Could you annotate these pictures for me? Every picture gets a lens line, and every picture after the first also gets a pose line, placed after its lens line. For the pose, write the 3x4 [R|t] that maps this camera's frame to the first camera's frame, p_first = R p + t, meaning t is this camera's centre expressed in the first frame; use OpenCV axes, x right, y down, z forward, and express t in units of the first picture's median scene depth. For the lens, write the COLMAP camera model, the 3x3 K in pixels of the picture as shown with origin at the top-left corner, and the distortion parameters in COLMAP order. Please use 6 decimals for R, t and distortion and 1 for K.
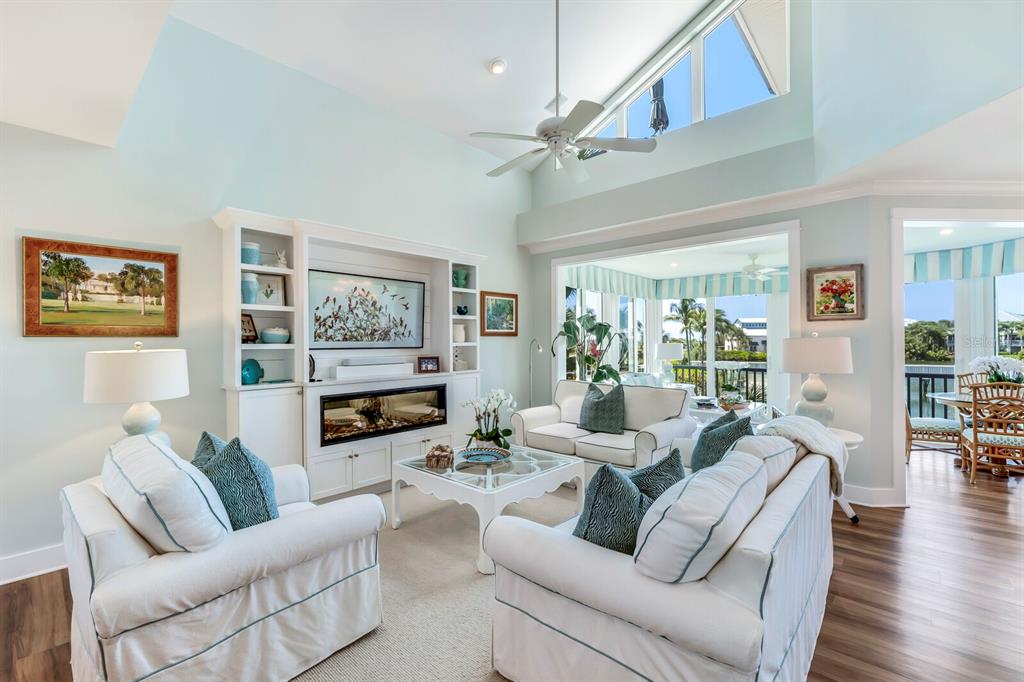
lens RADIAL K [[438.6, 0, 511.1], [0, 438.6, 340.3], [0, 0, 1]] dist [-0.010693, -0.000914]
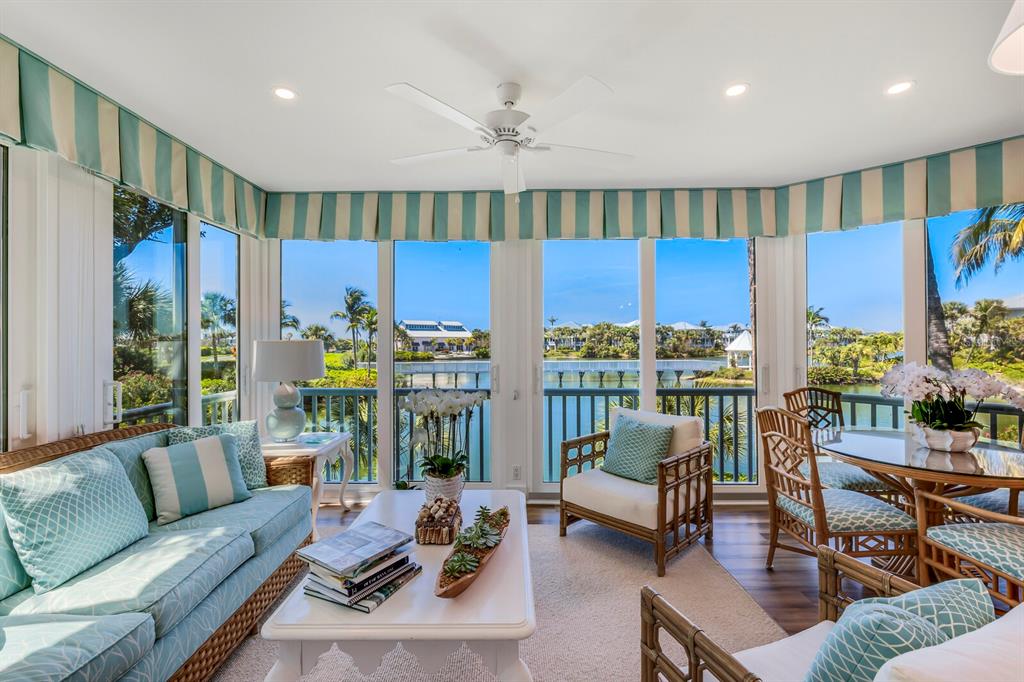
lens RADIAL K [[438.6, 0, 508.5], [0, 438.6, 342.4], [0, 0, 1]] dist [-0.010693, -0.000914]
pose [[0.752687, 0.002233, 0.658374, 0.414672], [-0.004457, 0.999989, 0.001703, 0.012019], [-0.658363, -0.004216, 0.752689, 0.943887]]
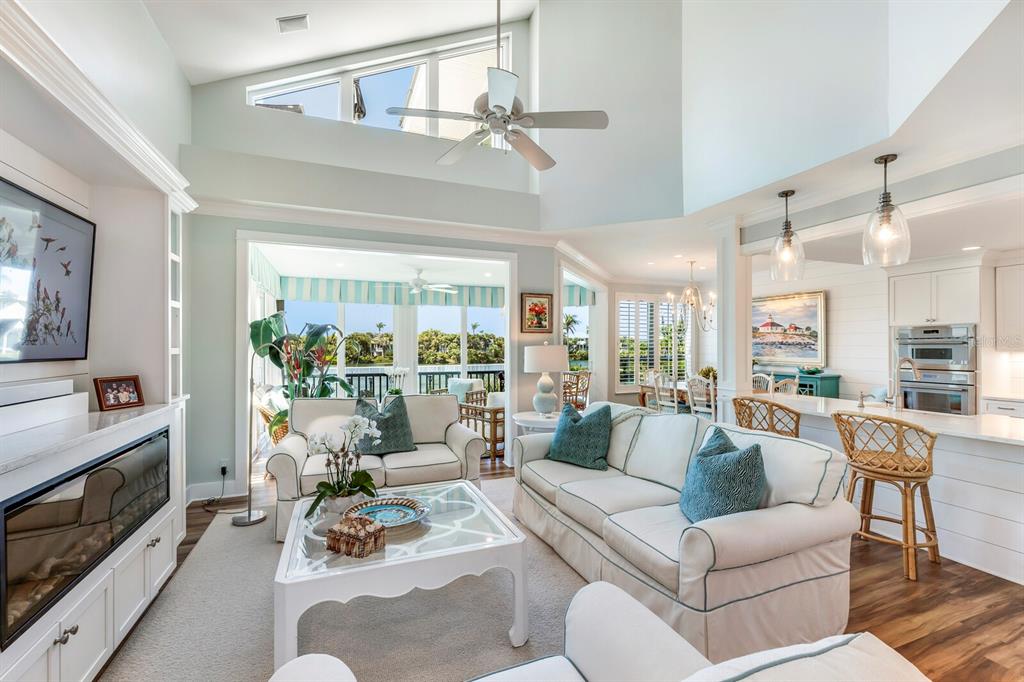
lens RADIAL K [[438.6, 0, 516.4], [0, 438.6, 347.5], [0, 0, 1]] dist [-0.010693, -0.000914]
pose [[0.430646, 0.004255, 0.902511, -0.437428], [-0.004999, 0.999985, -0.002329, 0.003180], [-0.902507, -0.003509, 0.430661, 0.383782]]
